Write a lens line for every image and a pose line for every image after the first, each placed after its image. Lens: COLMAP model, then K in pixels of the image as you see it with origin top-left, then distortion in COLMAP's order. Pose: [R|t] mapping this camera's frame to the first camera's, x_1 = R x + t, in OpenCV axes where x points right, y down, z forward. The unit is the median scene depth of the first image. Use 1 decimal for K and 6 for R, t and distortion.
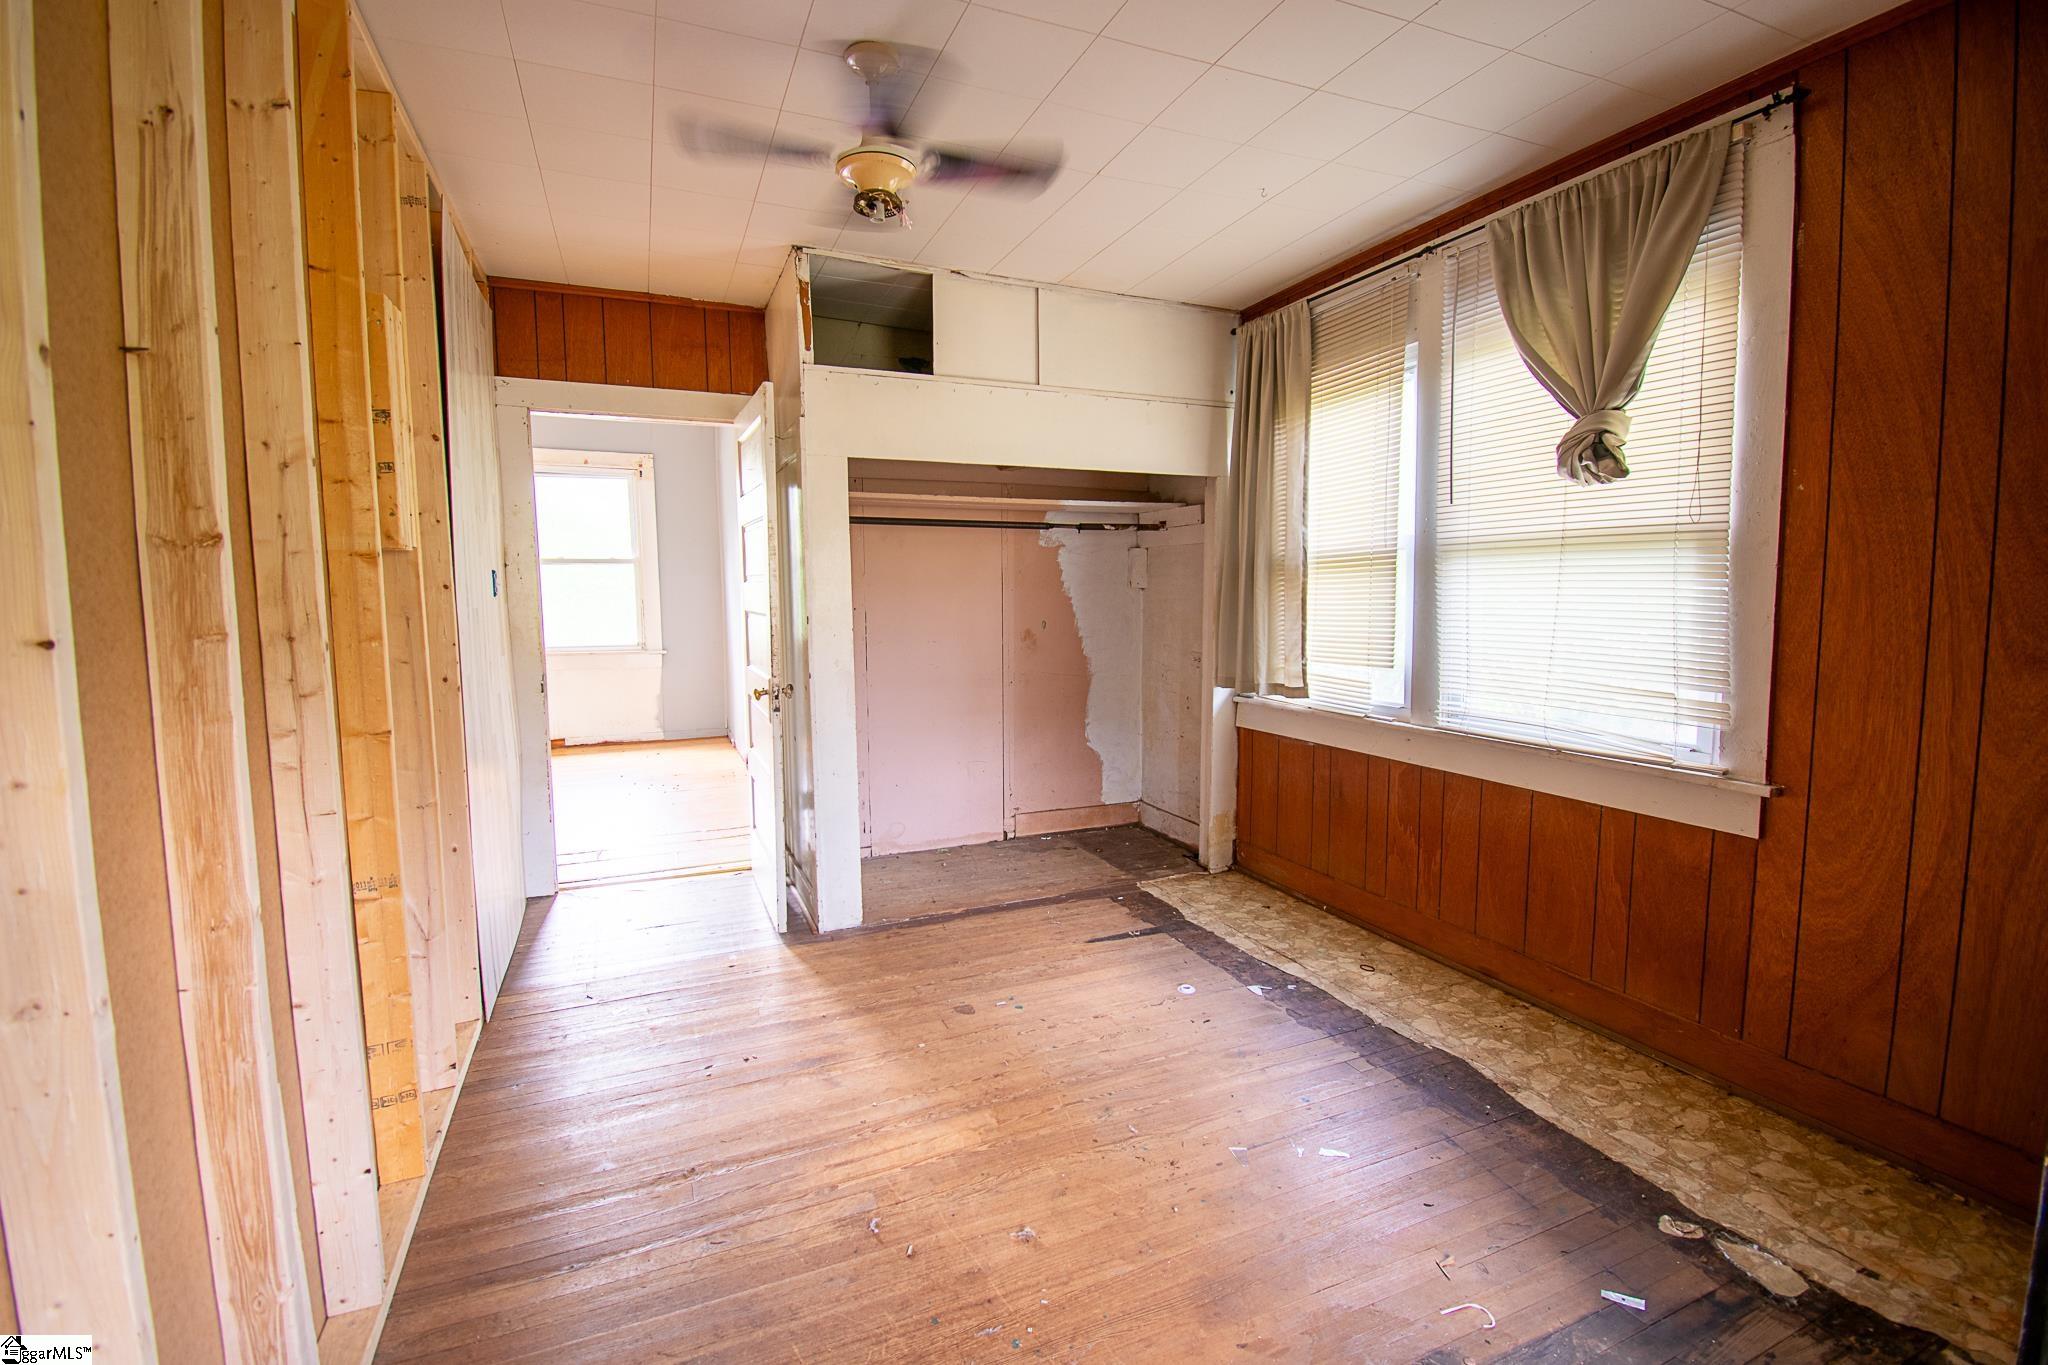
lens RADIAL K [[927.1, 0, 1028.0], [0, 927.1, 672.6], [0, 0, 1]] dist [-0.018559, -0.002933]
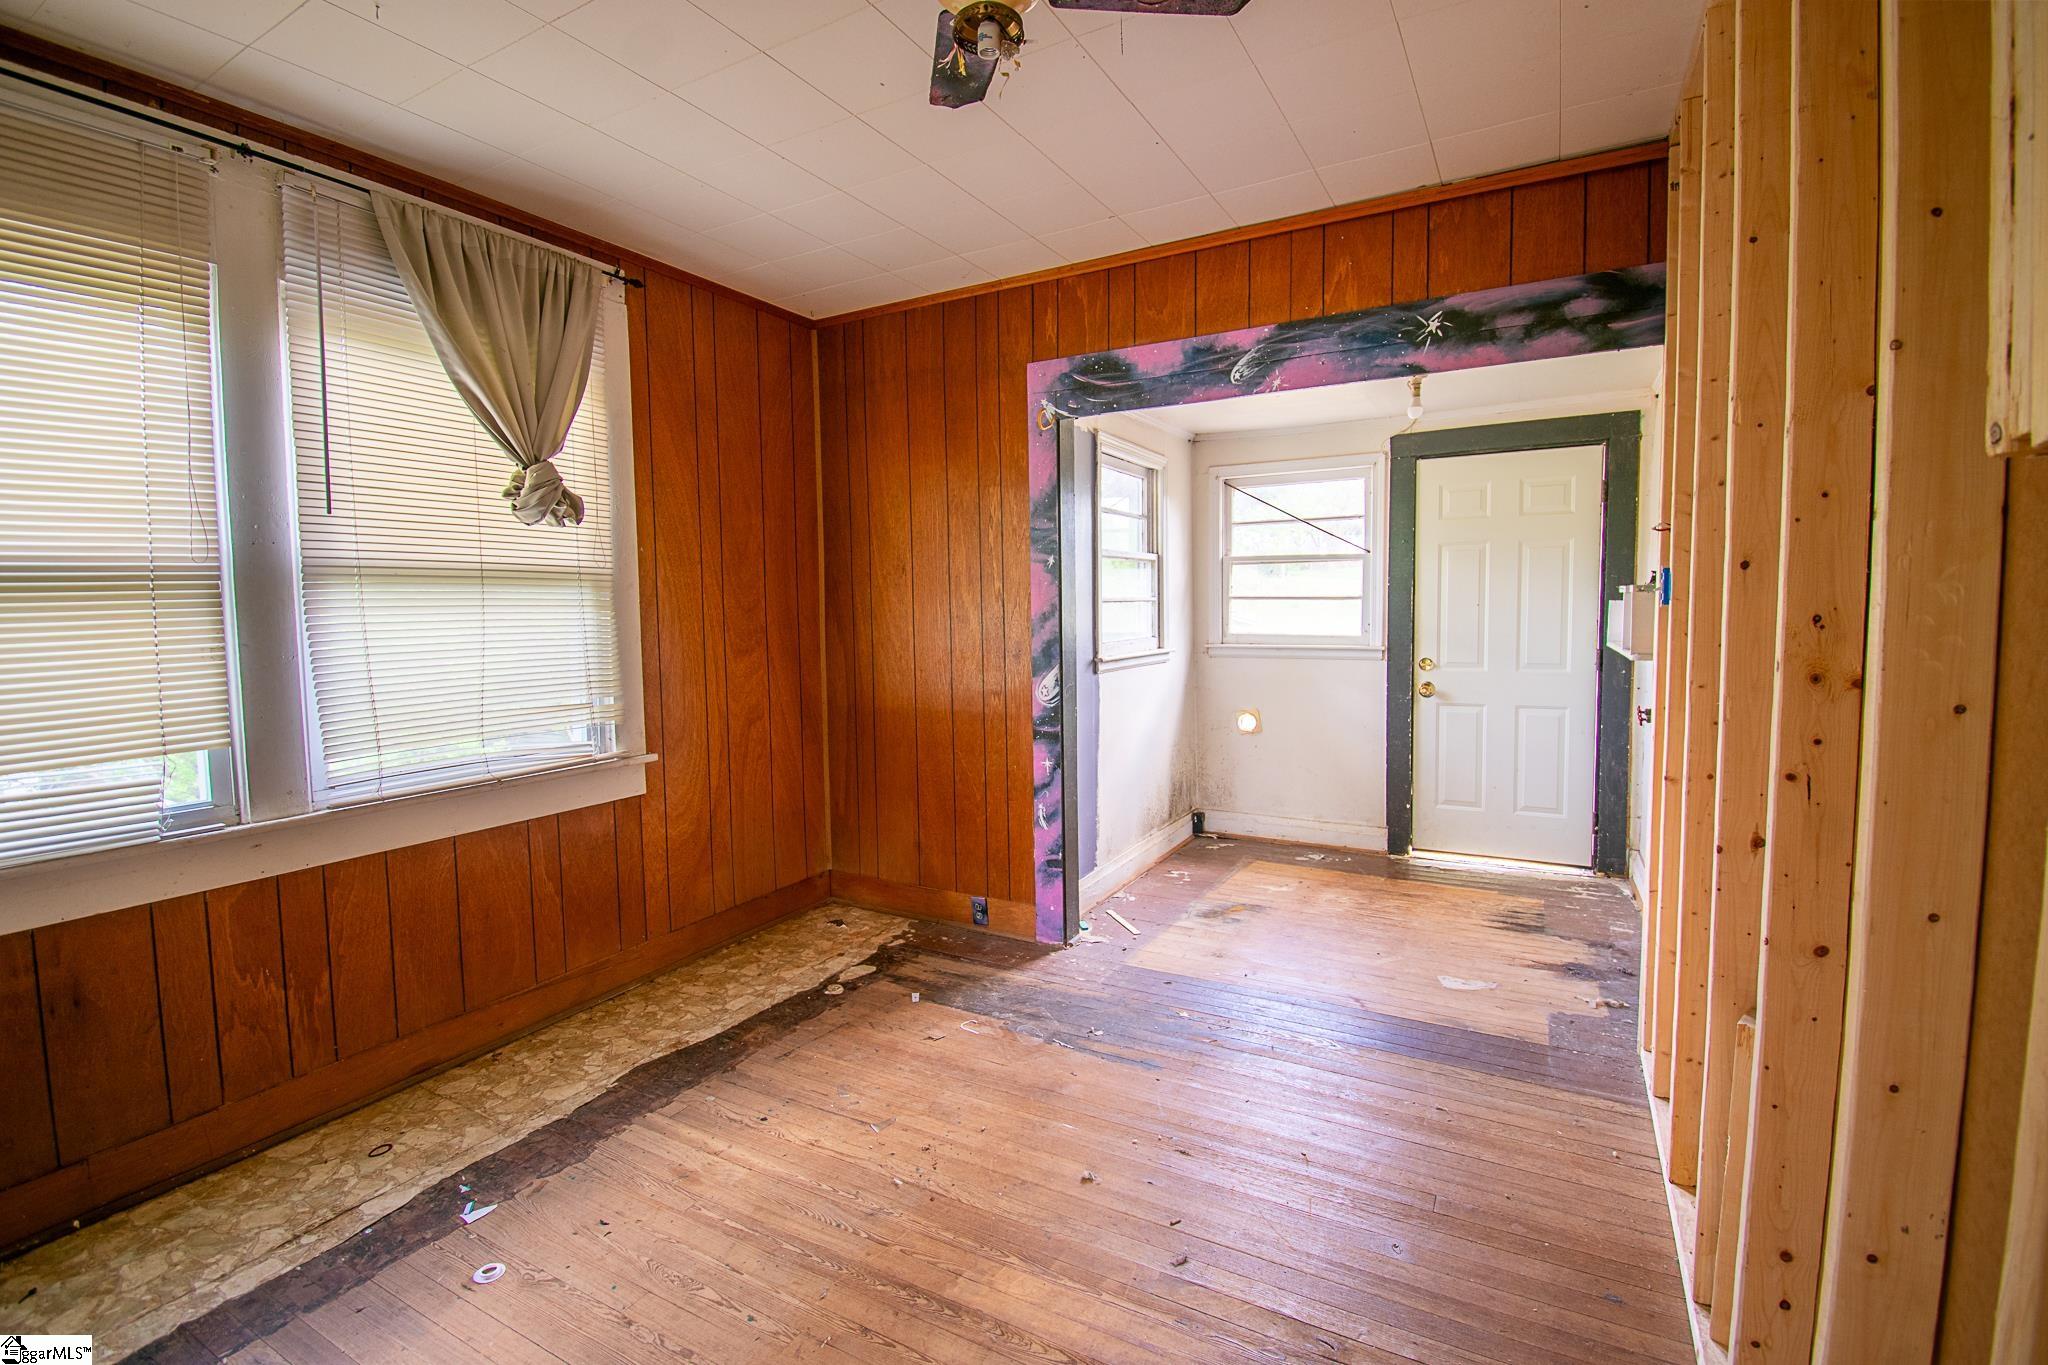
lens RADIAL K [[927.1, 0, 1020.5], [0, 927.1, 675.2], [0, 0, 1]] dist [-0.018559, -0.002933]
pose [[-0.616566, -0.042092, 0.786177, -0.605133], [0.090830, 0.988099, 0.124137, -0.111203], [-0.782046, 0.147947, -0.605406, 1.231454]]
